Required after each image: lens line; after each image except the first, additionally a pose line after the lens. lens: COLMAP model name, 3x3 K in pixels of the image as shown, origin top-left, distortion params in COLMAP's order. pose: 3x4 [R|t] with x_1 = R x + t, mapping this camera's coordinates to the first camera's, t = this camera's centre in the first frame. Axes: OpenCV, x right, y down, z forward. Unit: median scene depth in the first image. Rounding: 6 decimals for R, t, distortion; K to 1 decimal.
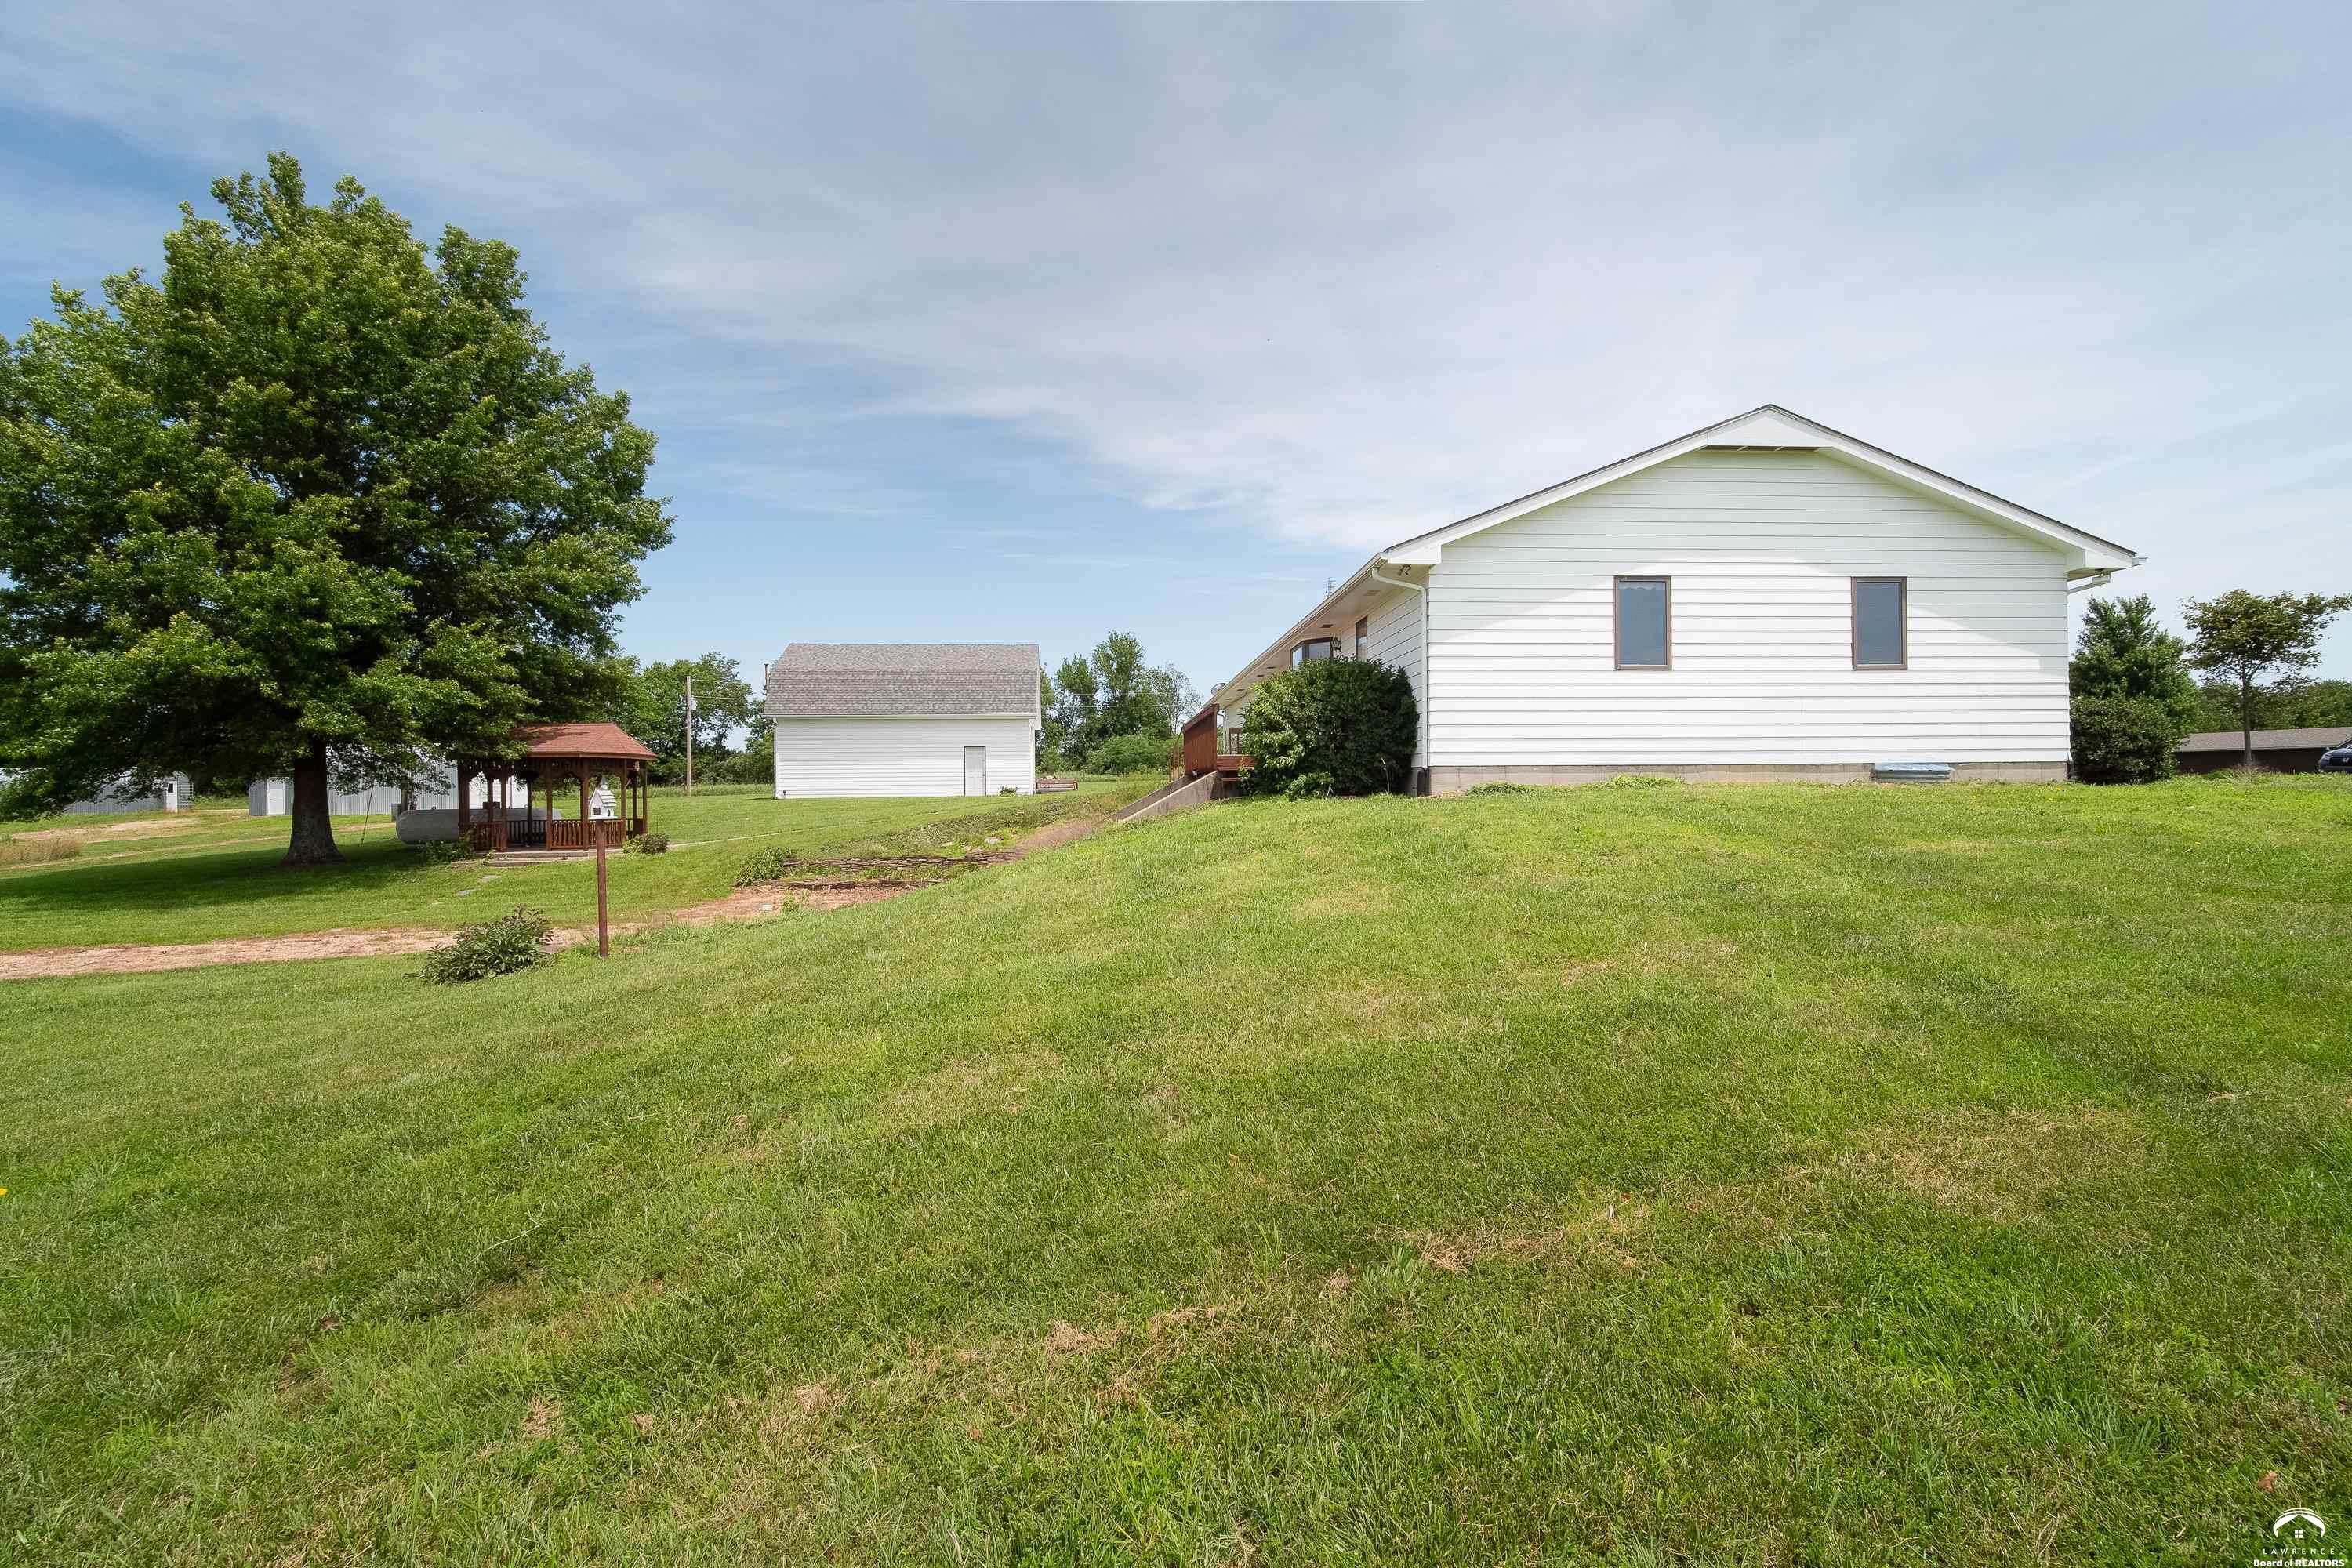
lens RADIAL K [[1038.7, 0, 1176.0], [0, 1038.7, 784.0], [0, 0, 1]] dist [-0.000415, -0.000356]
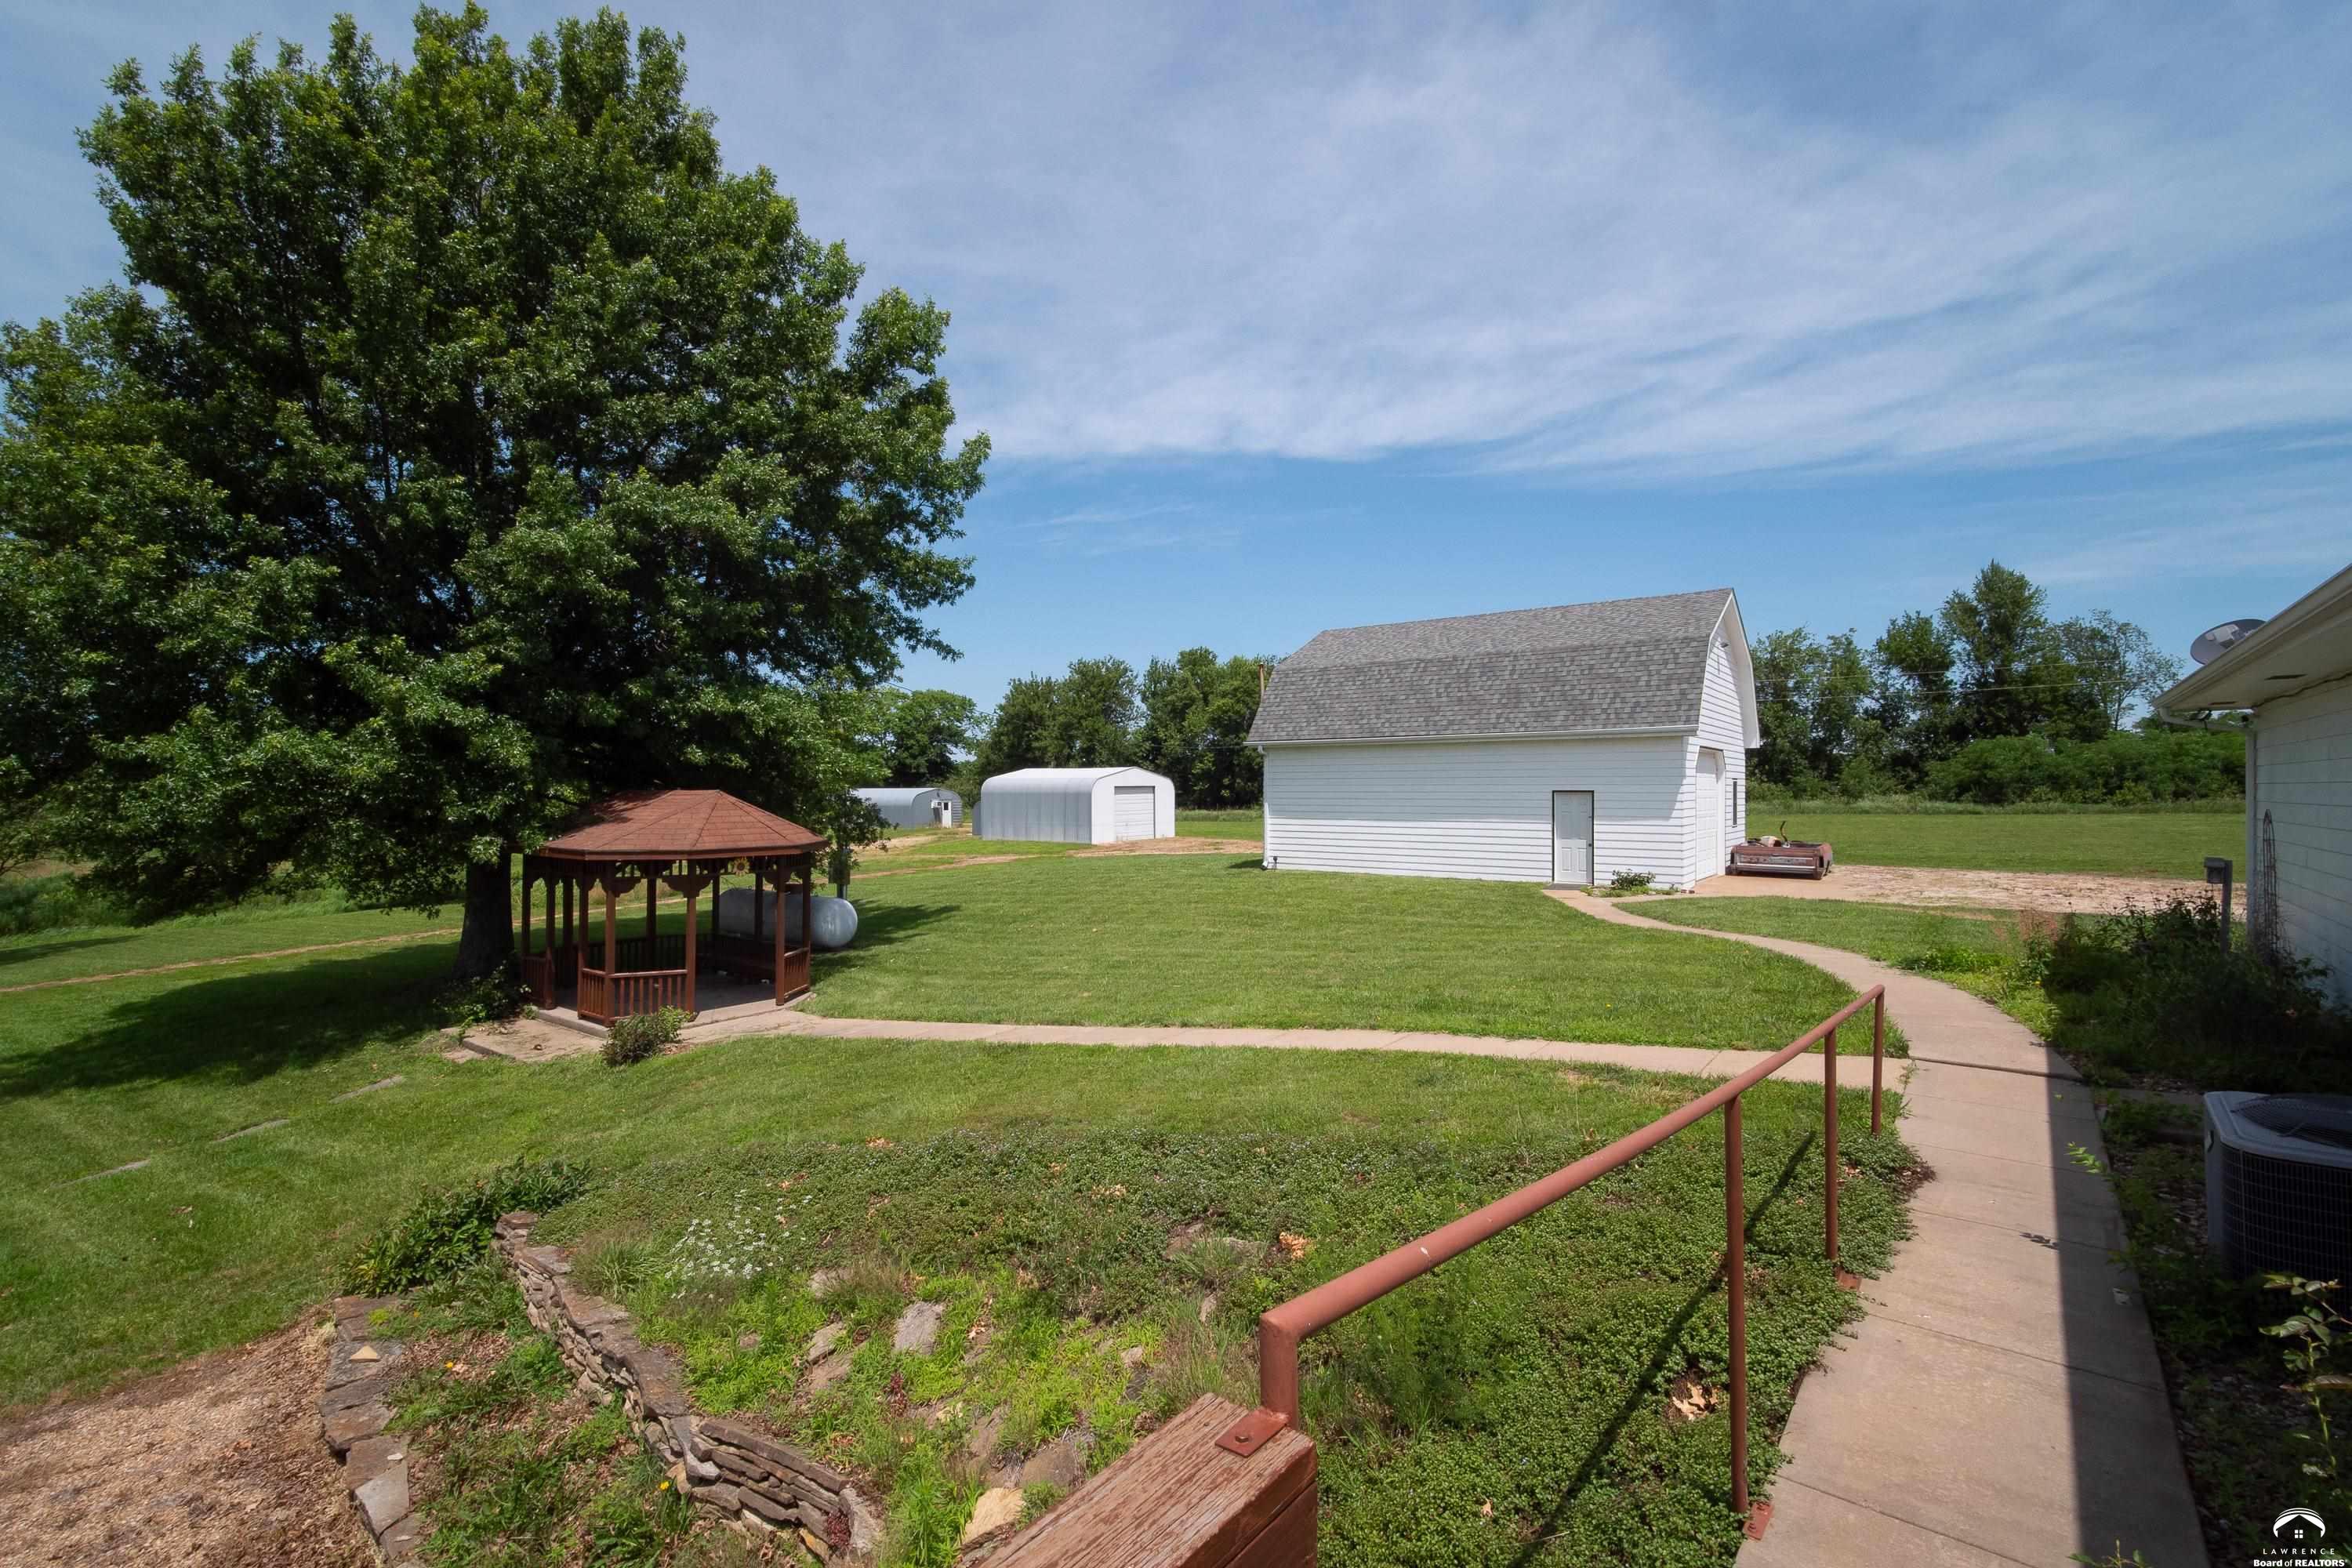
lens RADIAL K [[1038.7, 0, 1176.0], [0, 1038.7, 784.0], [0, 0, 1]] dist [-0.000415, -0.000356]
pose [[0.733816, 0.005912, -0.679322, 0.008748], [-0.003731, 0.999982, 0.004672, -0.020137], [0.679338, -0.000894, 0.733825, 0.230266]]
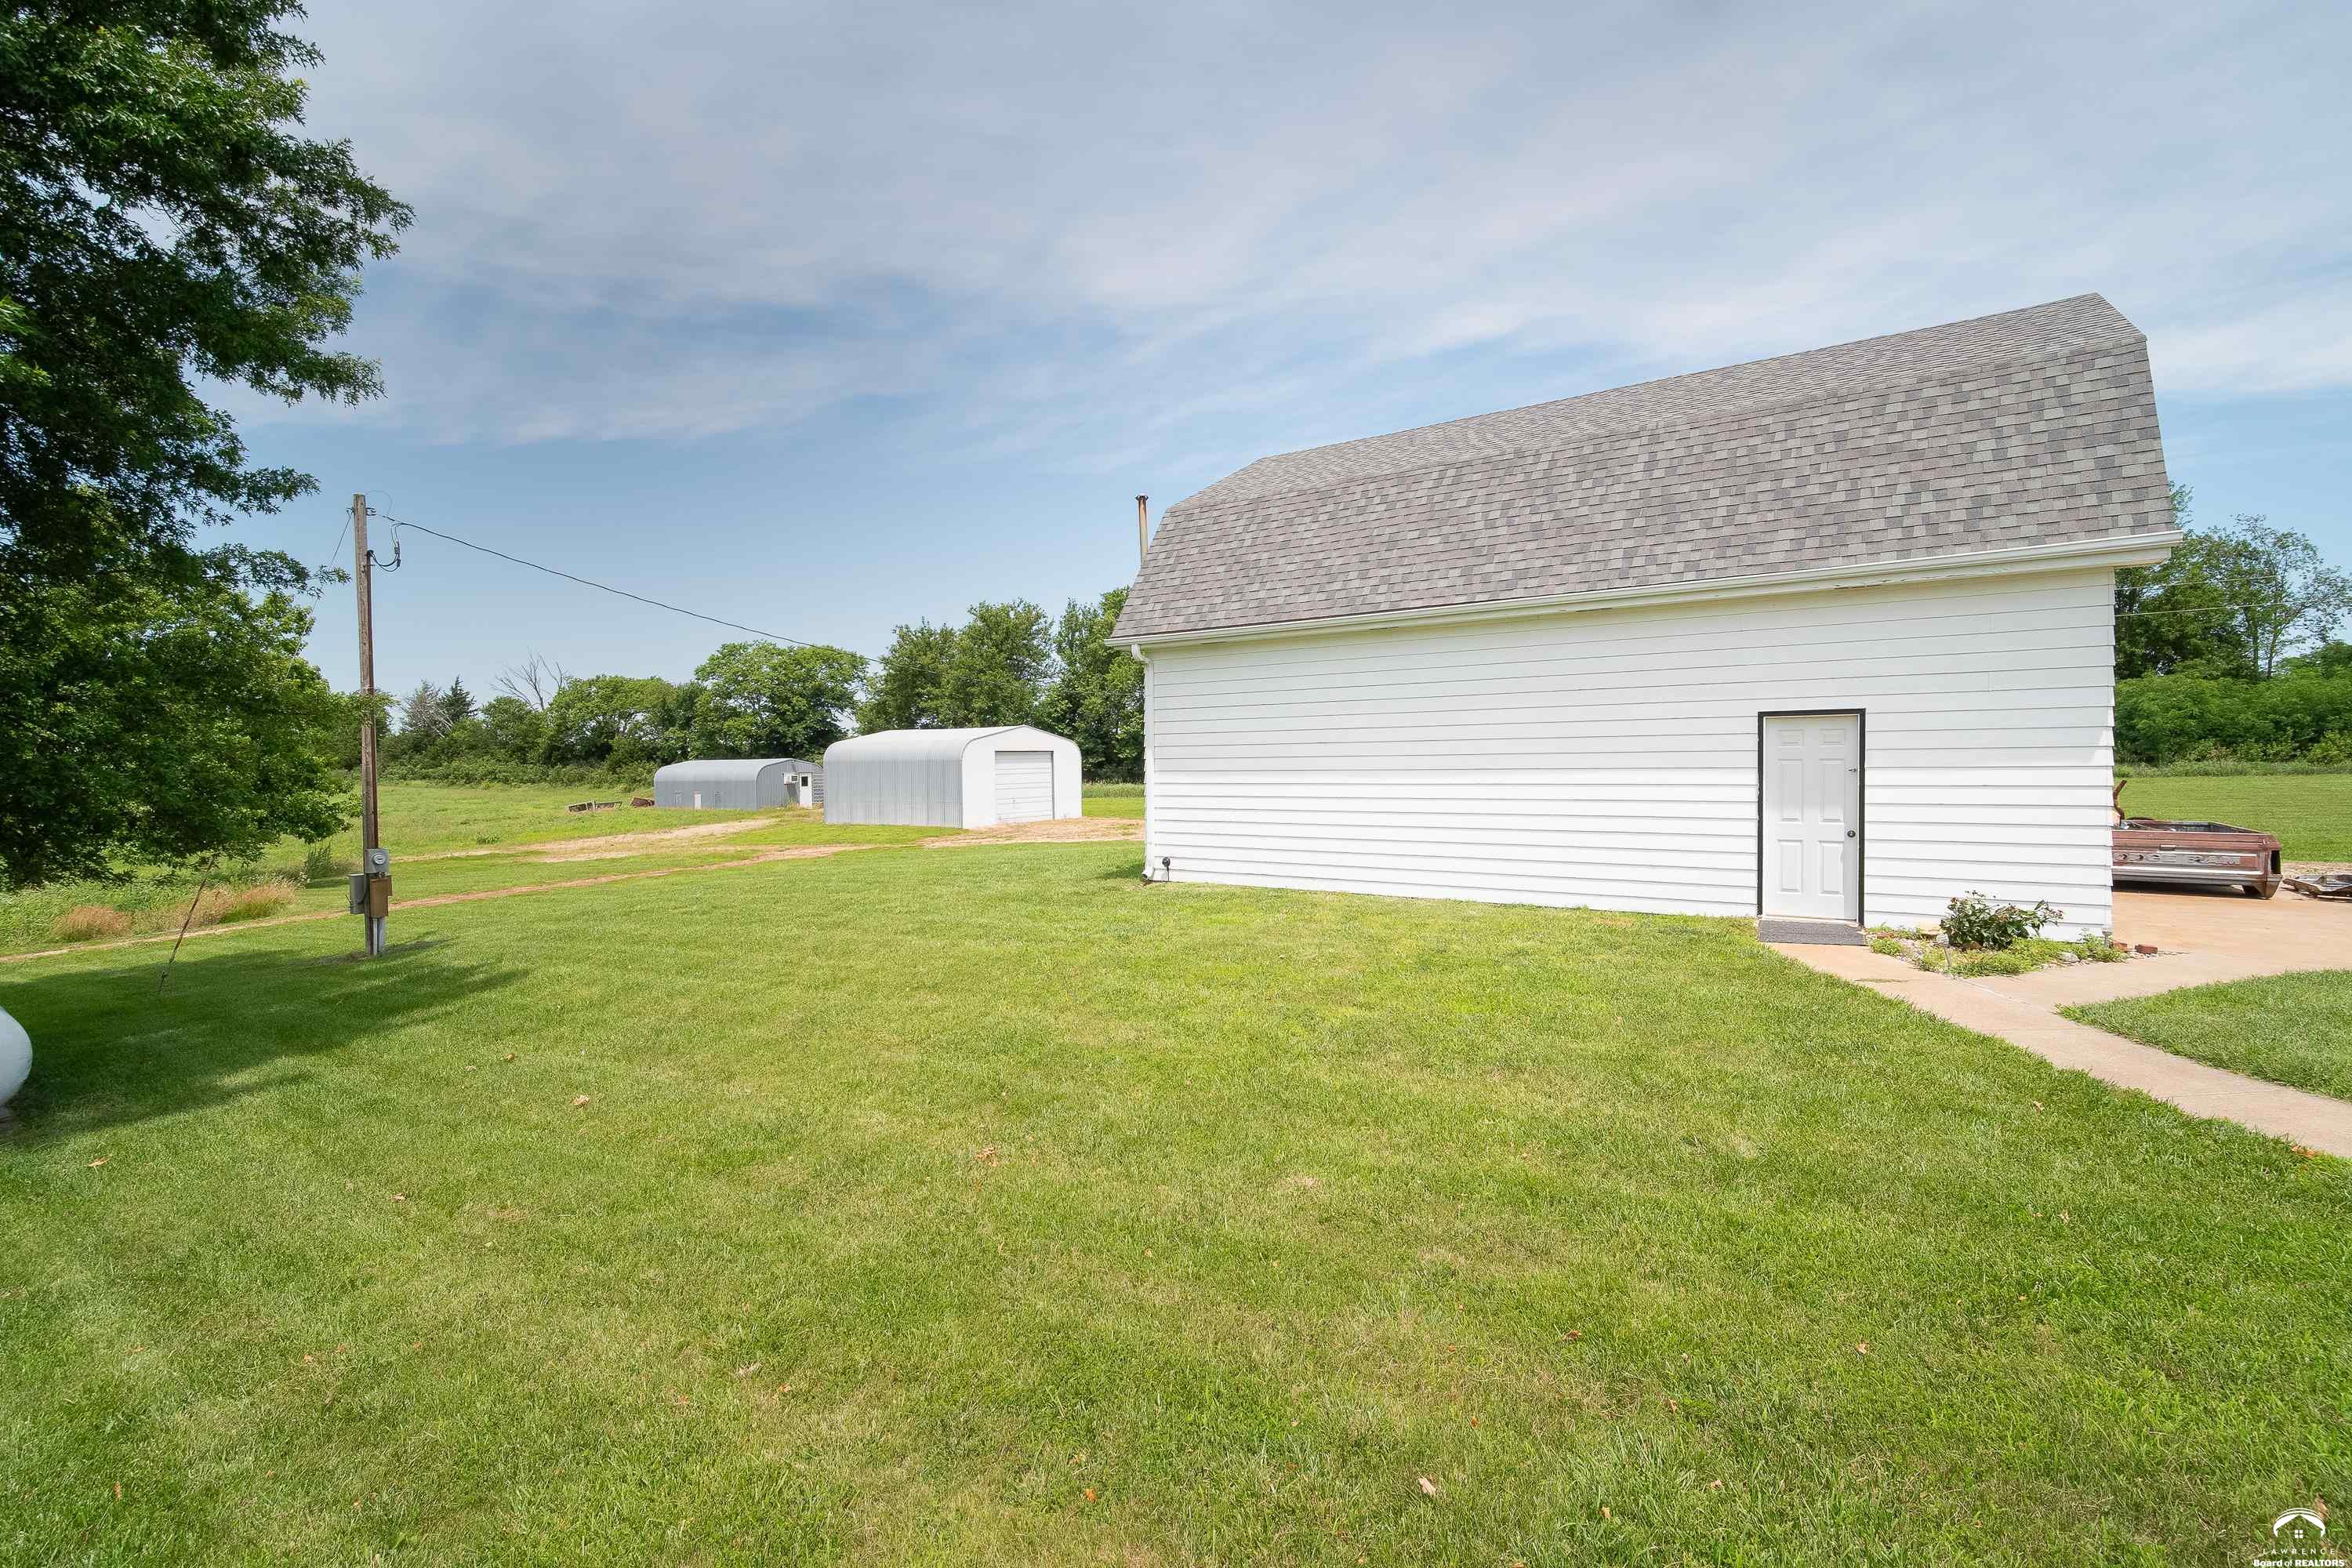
lens RADIAL K [[1048.6, 0, 1176.0], [0, 1048.6, 784.0], [0, 0, 1]] dist [-0.003617, -0.000419]
pose [[0.761043, 0.013888, -0.648553, -0.073103], [0.003959, 0.999653, 0.026051, -0.012814], [0.648690, -0.022394, 0.760723, 0.354906]]
